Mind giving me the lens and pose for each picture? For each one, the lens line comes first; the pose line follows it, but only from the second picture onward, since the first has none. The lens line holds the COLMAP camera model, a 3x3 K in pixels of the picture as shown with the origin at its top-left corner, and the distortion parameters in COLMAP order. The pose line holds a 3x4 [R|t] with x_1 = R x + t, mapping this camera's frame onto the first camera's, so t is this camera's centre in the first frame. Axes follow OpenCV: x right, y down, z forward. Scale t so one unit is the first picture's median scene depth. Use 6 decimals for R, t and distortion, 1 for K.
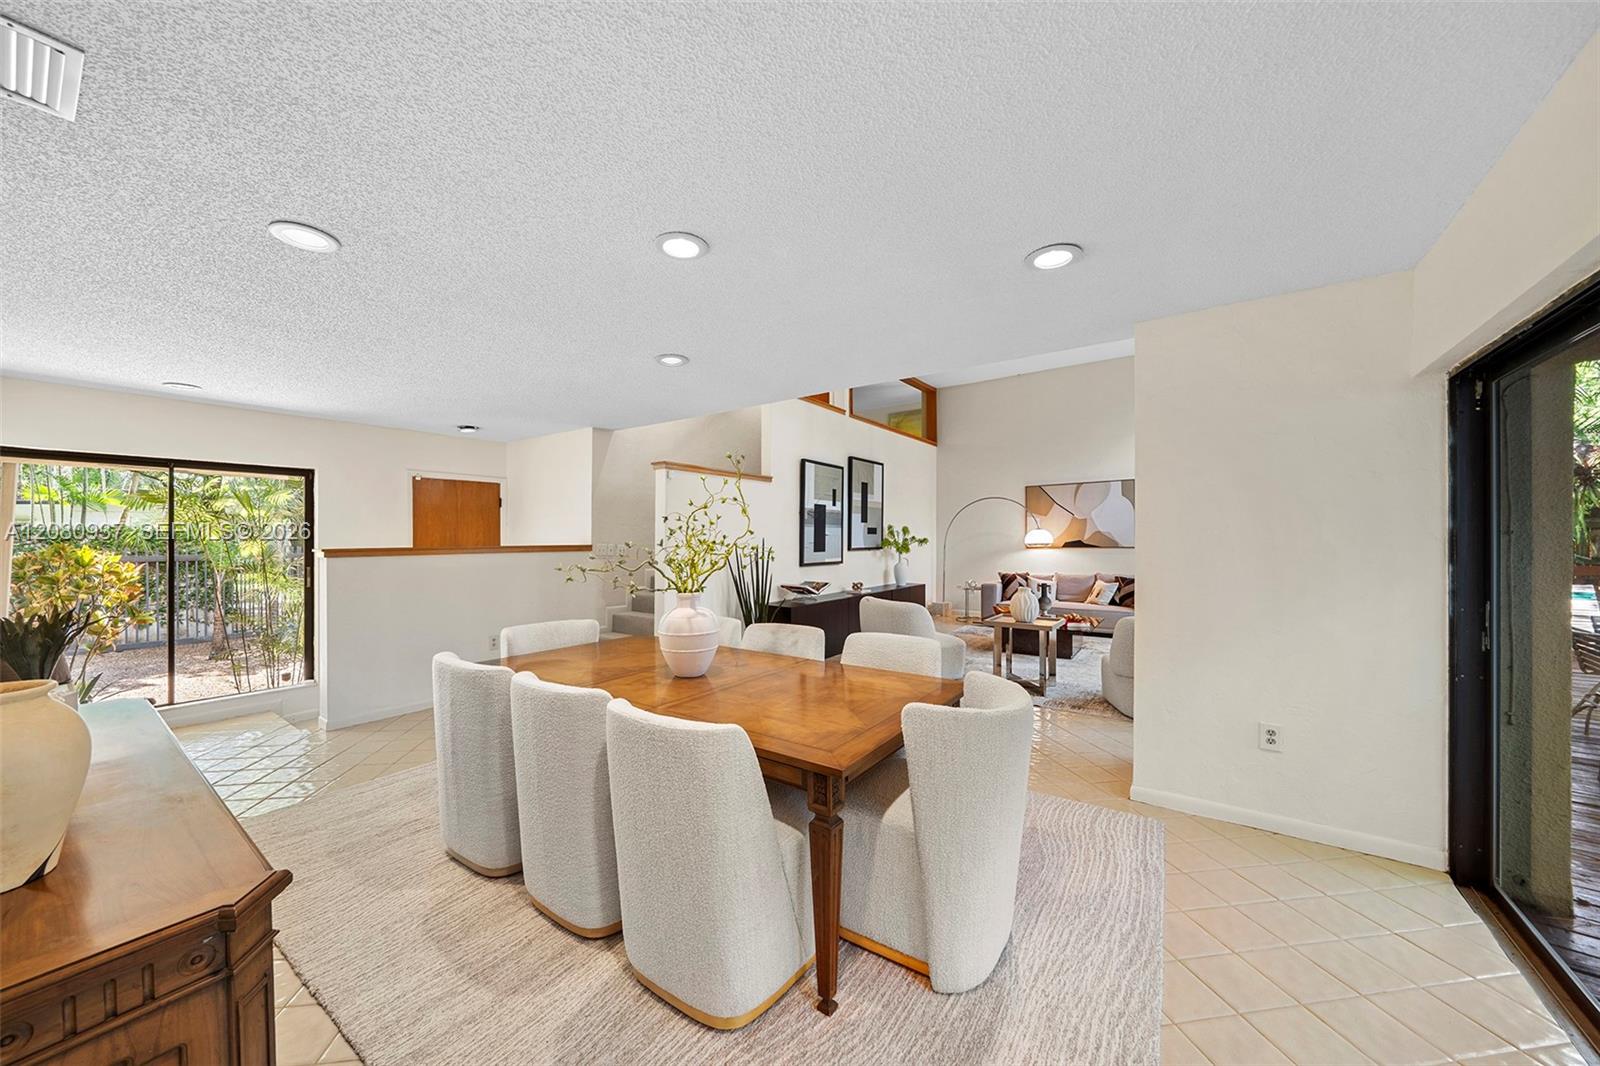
lens RADIAL K [[571.6, 0, 791.3], [0, 571.6, 541.1], [0, 0, 1]] dist [-0.000006, 0.000000]
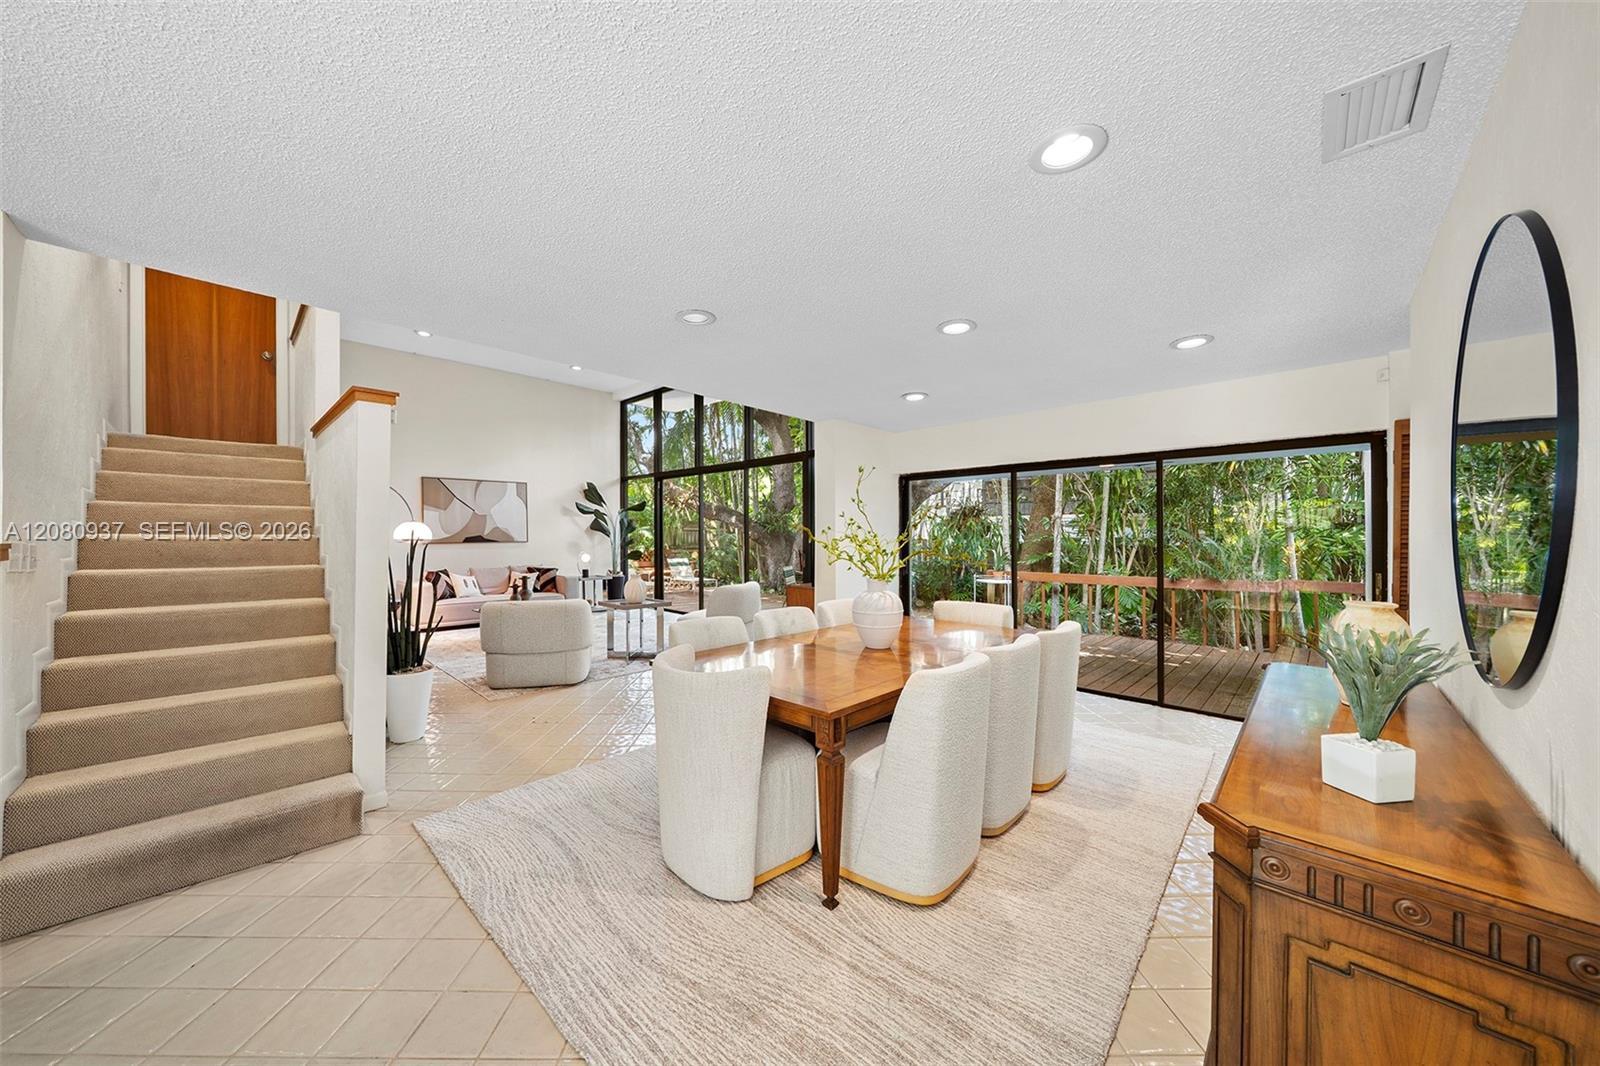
lens RADIAL K [[544.7, 0, 792.7], [0, 544.7, 534.5], [0, 0, 1]] dist [-0.000465, -0.000011]
pose [[0.129085, 0.005186, 0.991620, -0.416403], [-0.000064, 0.999986, -0.005222, 0.002065], [-0.991634, 0.000611, 0.129083, 0.323225]]
